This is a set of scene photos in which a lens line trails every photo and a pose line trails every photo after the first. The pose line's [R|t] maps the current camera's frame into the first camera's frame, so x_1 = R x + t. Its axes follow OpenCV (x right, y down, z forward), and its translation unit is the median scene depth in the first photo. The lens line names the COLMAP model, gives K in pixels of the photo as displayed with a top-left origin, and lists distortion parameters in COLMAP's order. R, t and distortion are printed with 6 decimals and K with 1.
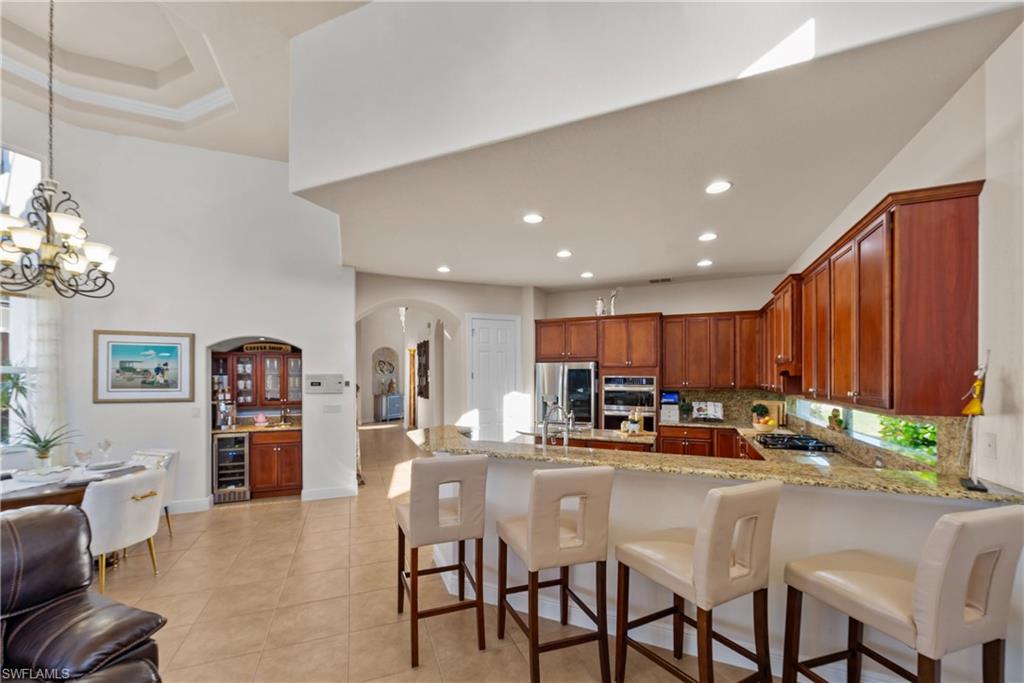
lens RADIAL K [[404.2, 0, 518.2], [0, 404.2, 374.2], [0, 0, 1]] dist [0.005047, -0.001525]
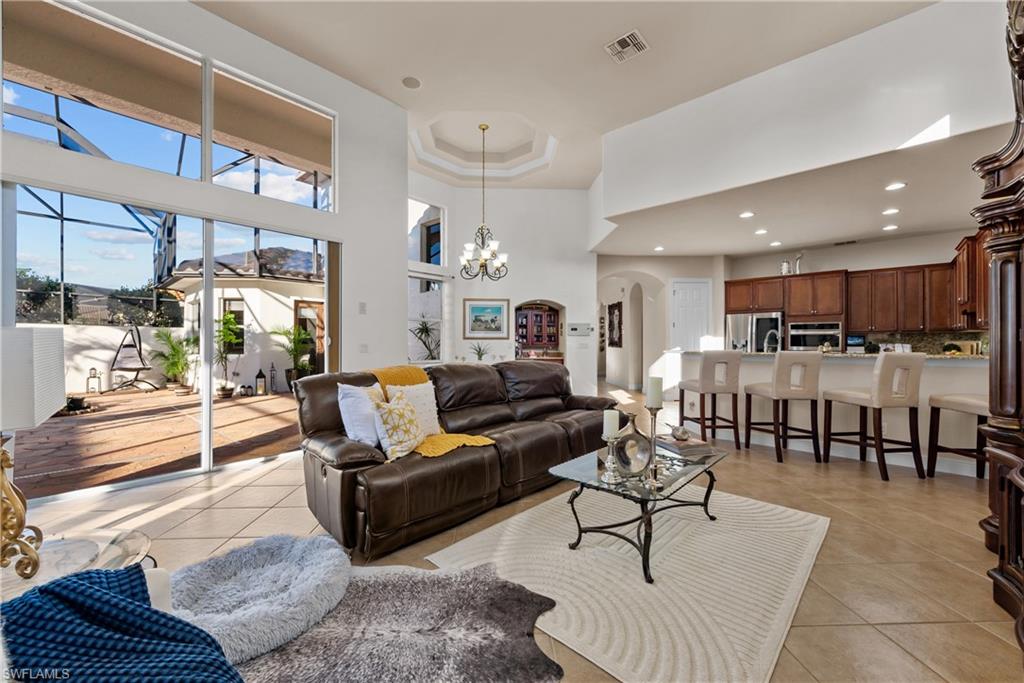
lens RADIAL K [[404.2, 0, 511.4], [0, 404.2, 339.5], [0, 0, 1]] dist [0.005047, -0.001525]
pose [[0.942104, -0.001543, -0.335317, -0.189292], [0.000457, 0.999994, -0.003319, 0.061986], [0.335321, 0.002974, 0.942099, -0.490539]]
